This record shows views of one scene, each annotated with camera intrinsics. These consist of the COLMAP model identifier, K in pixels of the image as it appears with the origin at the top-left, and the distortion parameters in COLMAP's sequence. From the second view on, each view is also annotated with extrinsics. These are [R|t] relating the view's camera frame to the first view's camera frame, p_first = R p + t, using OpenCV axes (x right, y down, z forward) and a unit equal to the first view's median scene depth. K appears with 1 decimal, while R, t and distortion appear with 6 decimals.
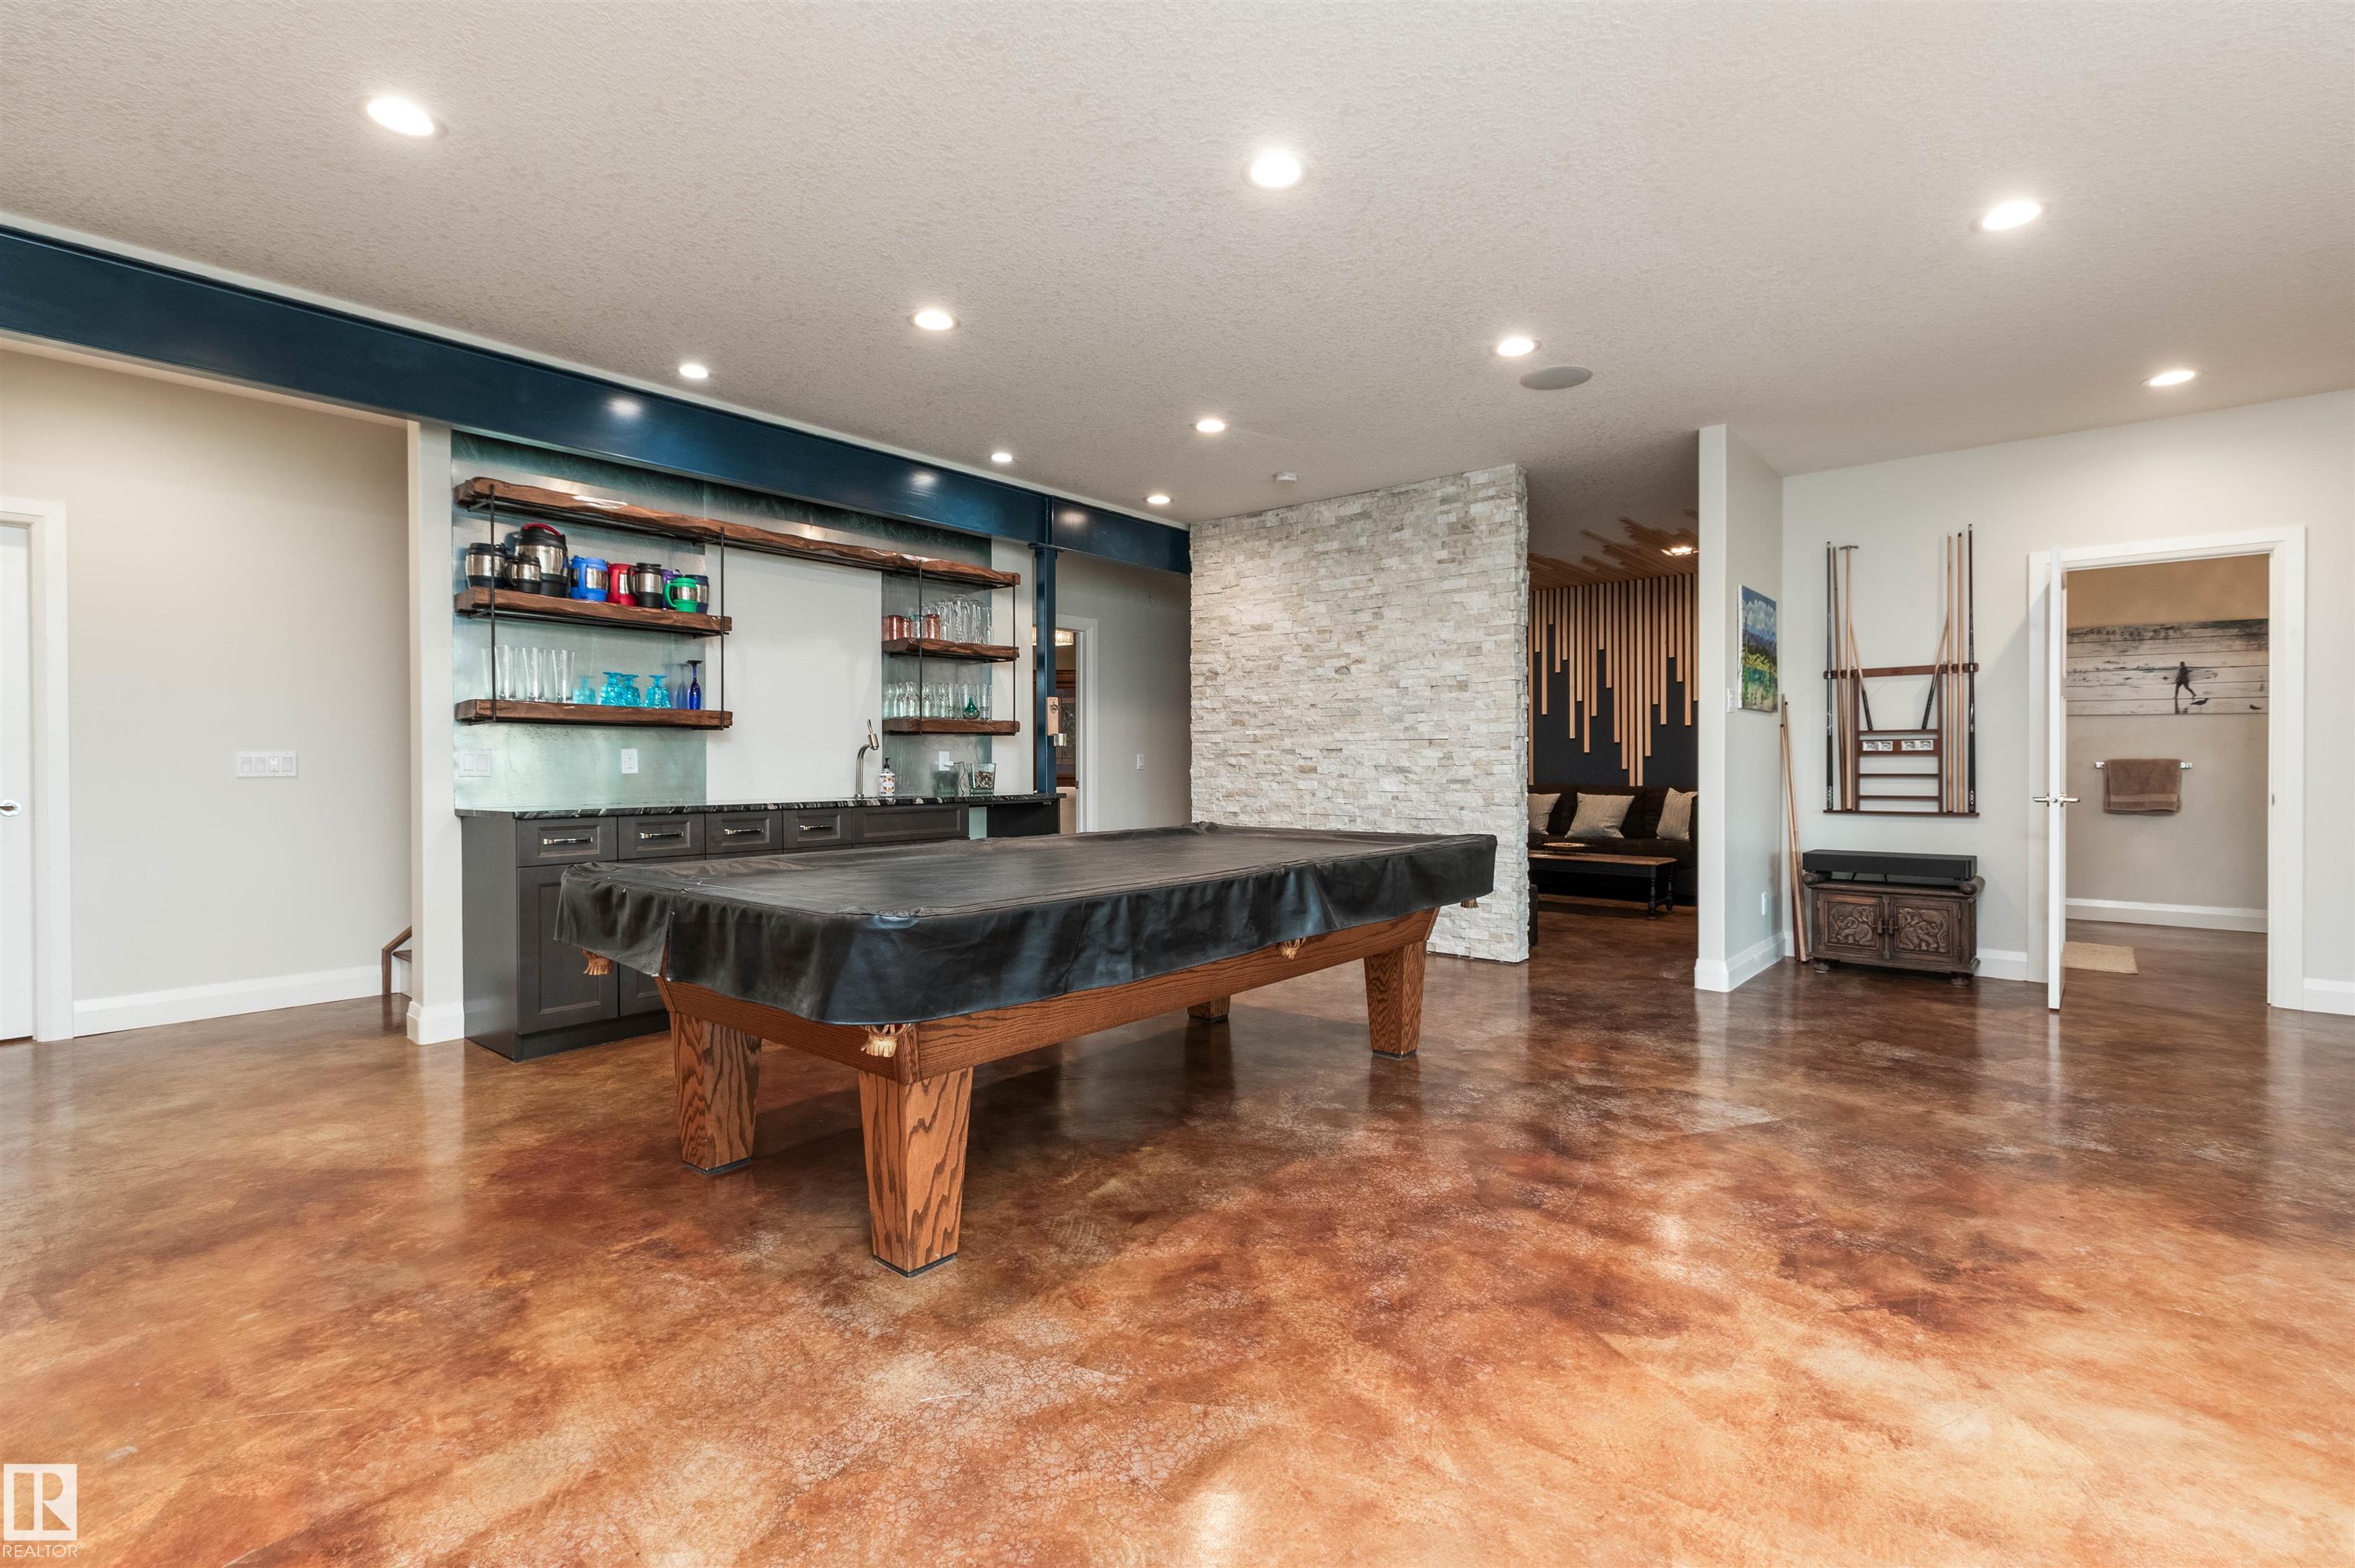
lens RADIAL K [[1046.8, 0, 1220.4], [0, 1046.8, 760.2], [0, 0, 1]] dist [0.002134, -0.001976]
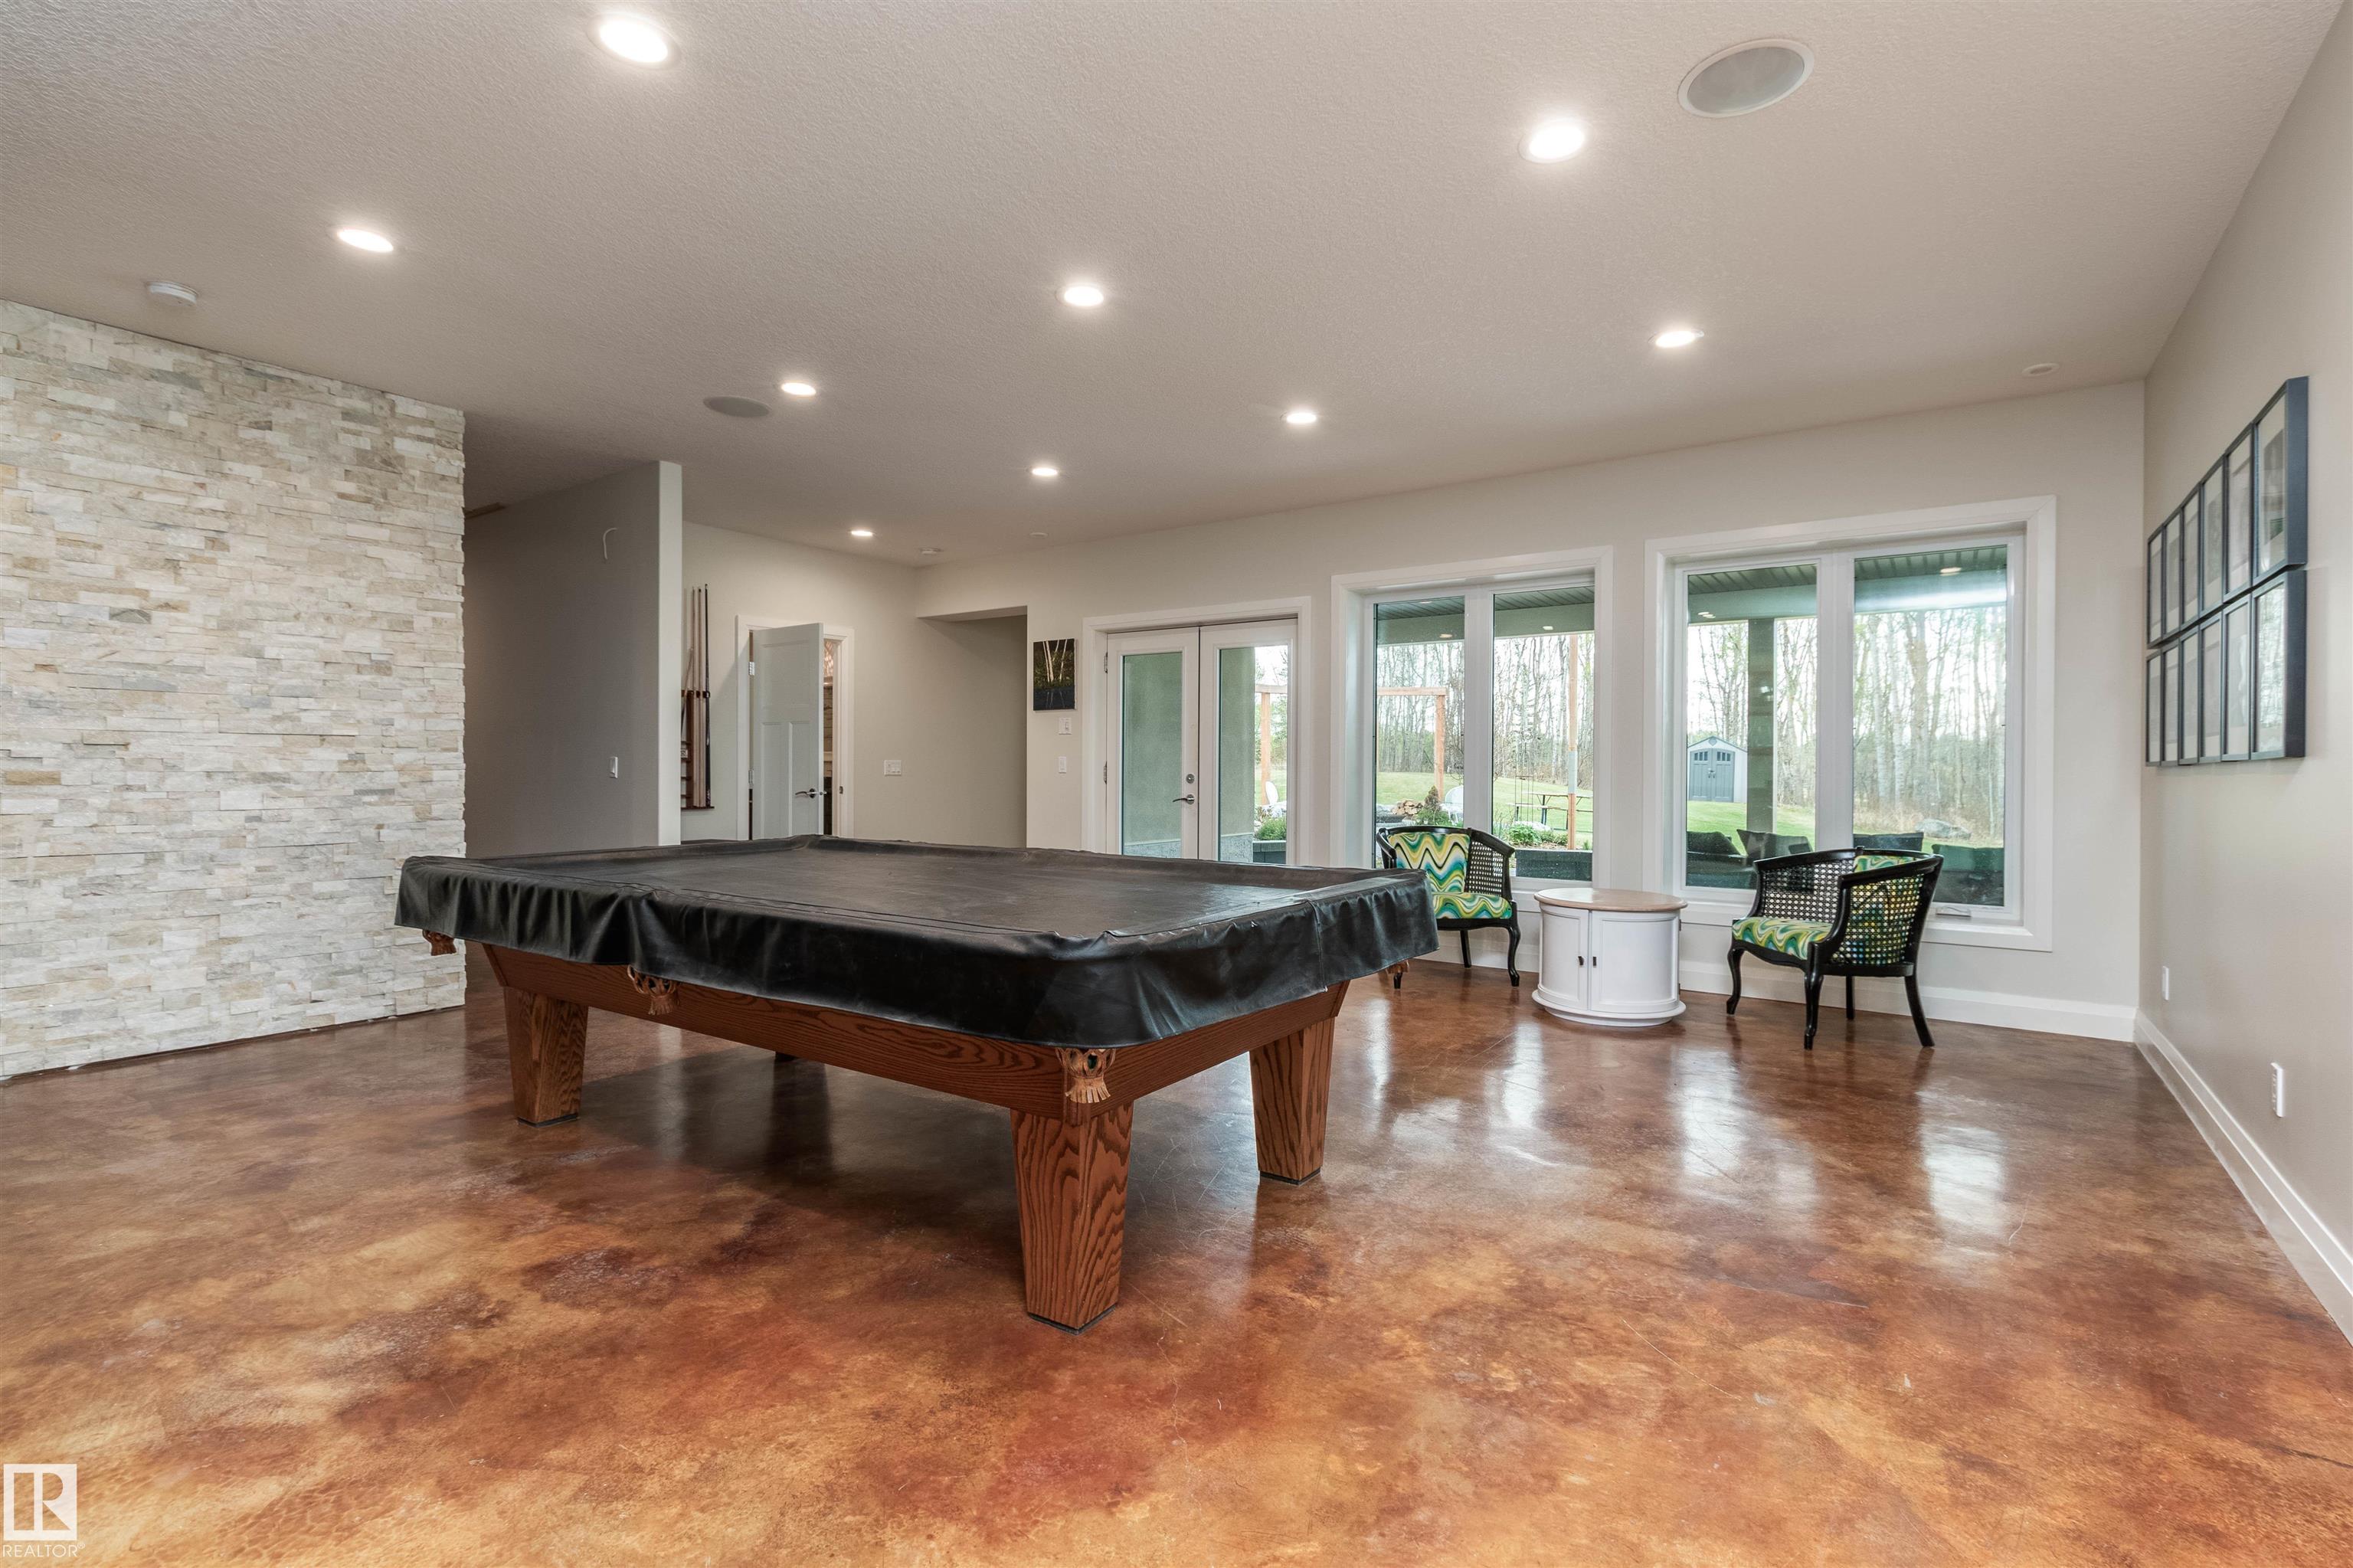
lens RADIAL K [[1046.1, 0, 1181.8], [0, 1046.1, 776.8], [0, 0, 1]] dist [0.002134, -0.001976]
pose [[-0.057102, -0.007713, 0.998339, -0.569438], [-0.004564, 0.999962, 0.007465, 0.000847], [-0.998358, -0.004130, -0.057135, 0.452720]]
